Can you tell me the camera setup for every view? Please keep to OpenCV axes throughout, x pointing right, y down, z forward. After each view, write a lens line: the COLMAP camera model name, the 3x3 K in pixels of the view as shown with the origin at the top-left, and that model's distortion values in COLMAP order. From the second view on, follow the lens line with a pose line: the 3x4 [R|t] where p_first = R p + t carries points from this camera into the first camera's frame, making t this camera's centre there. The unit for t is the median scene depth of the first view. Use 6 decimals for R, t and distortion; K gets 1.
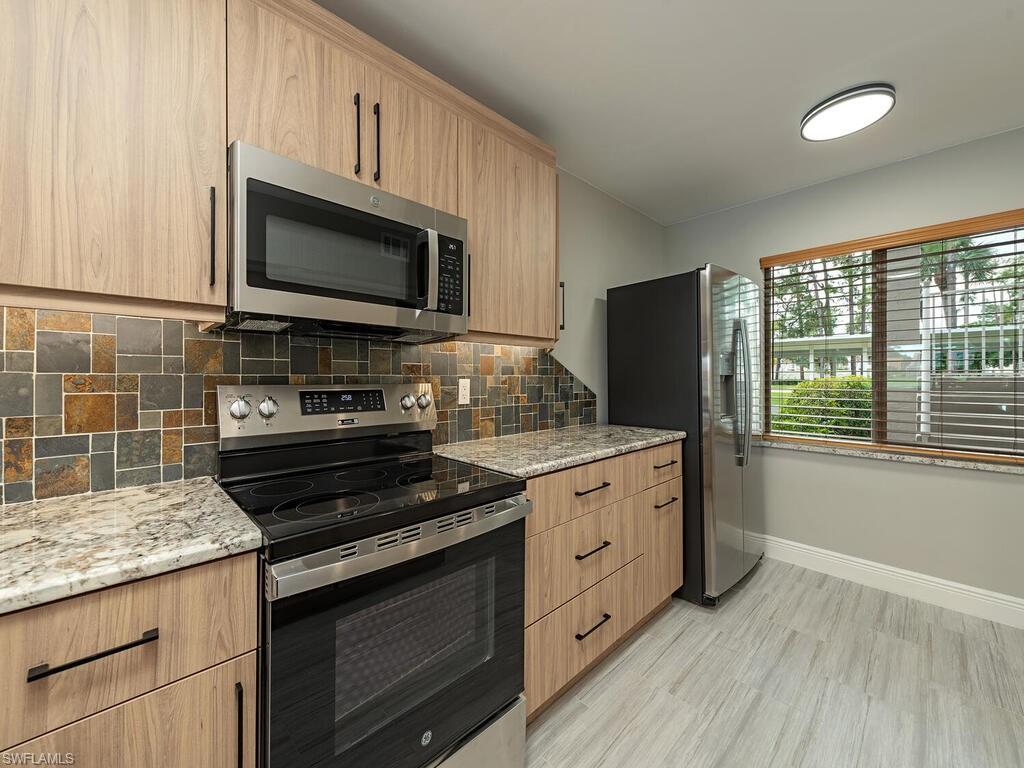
lens RADIAL K [[397.9, 0, 514.7], [0, 397.9, 380.0], [0, 0, 1]] dist [-0.000331, 0.000074]
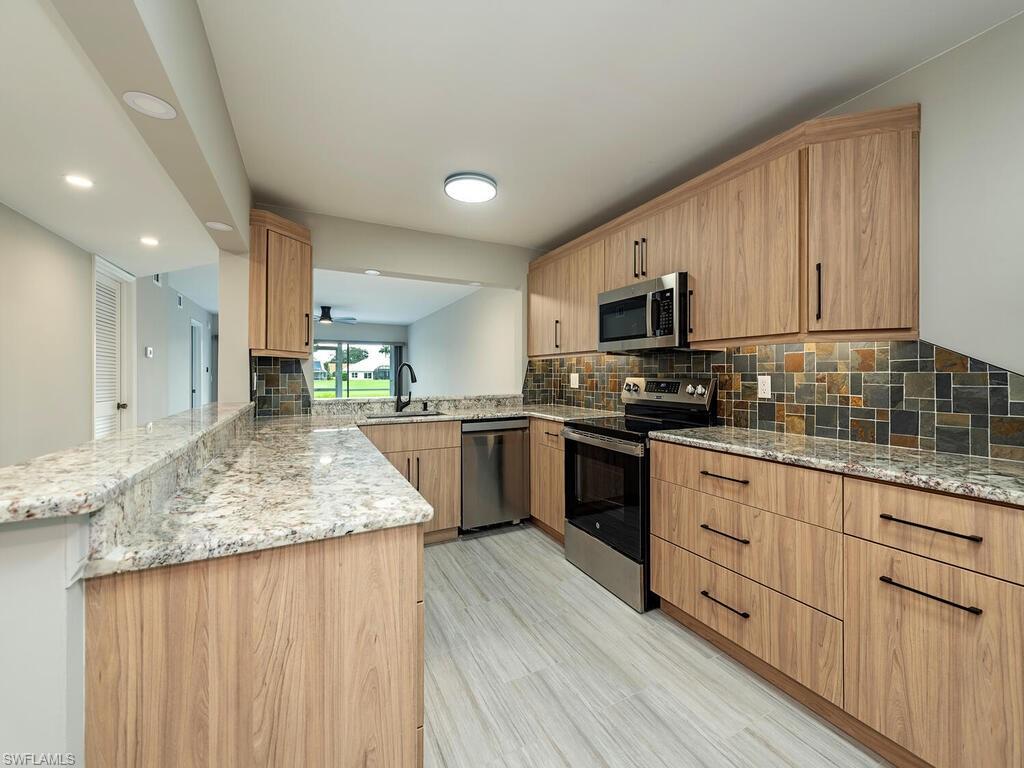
lens RADIAL K [[397.9, 0, 512.9], [0, 397.9, 375.6], [0, 0, 1]] dist [-0.000331, 0.000074]
pose [[-0.276786, 0.004857, -0.960919, 1.185852], [-0.005136, 0.999965, 0.006533, -0.007123], [0.960918, 0.006744, -0.276751, 0.630067]]
